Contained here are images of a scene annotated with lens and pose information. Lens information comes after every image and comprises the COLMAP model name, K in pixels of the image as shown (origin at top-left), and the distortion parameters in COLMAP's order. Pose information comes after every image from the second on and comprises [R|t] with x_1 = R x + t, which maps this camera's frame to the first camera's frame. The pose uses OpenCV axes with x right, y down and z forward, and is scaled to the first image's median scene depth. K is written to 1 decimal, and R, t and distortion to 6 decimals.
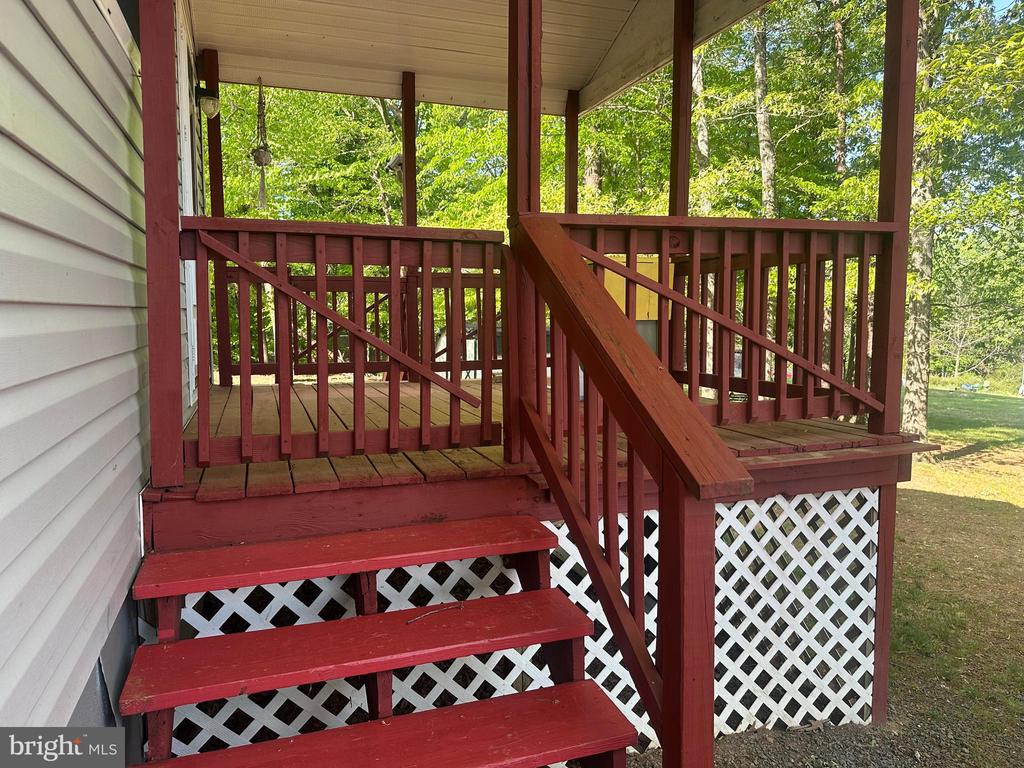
lens RADIAL K [[718.9, 0, 512.6], [0, 718.9, 379.0], [0, 0, 1]] dist [0.083710, -0.107404]
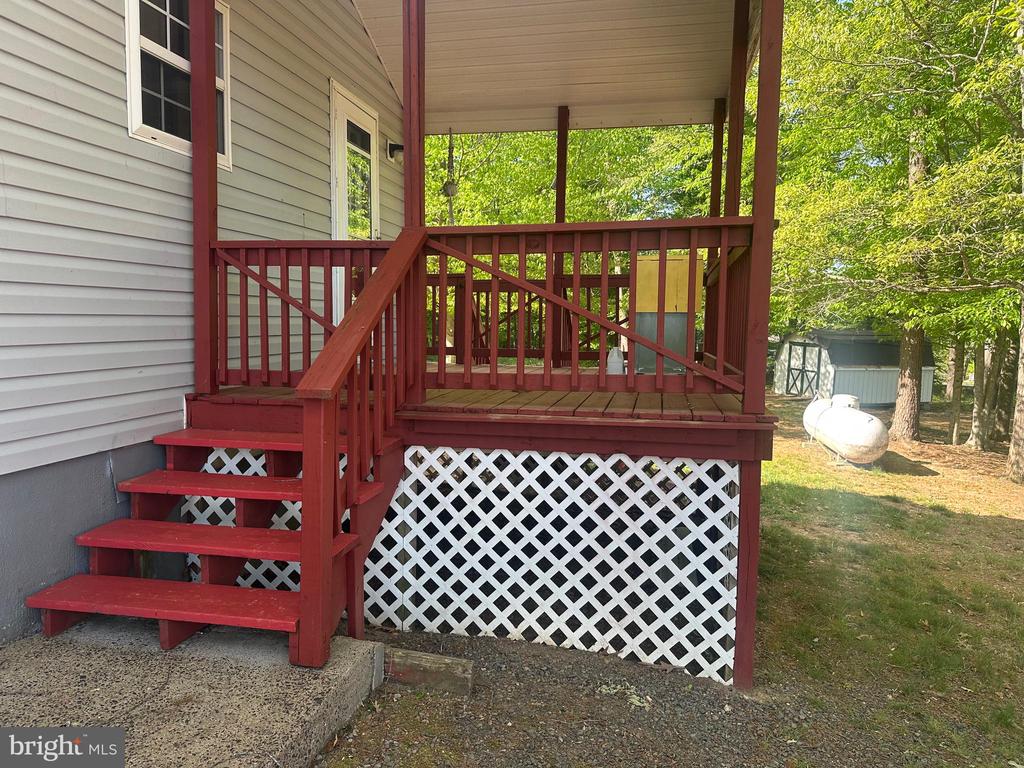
lens RADIAL K [[718.9, 0, 508.2], [0, 718.9, 383.8], [0, 0, 1]] dist [0.083710, -0.107404]
pose [[0.858445, 0.062015, -0.509142, 0.746413], [-0.065902, 0.997772, 0.010418, 0.042742], [0.508654, 0.024610, 0.860620, -0.098226]]
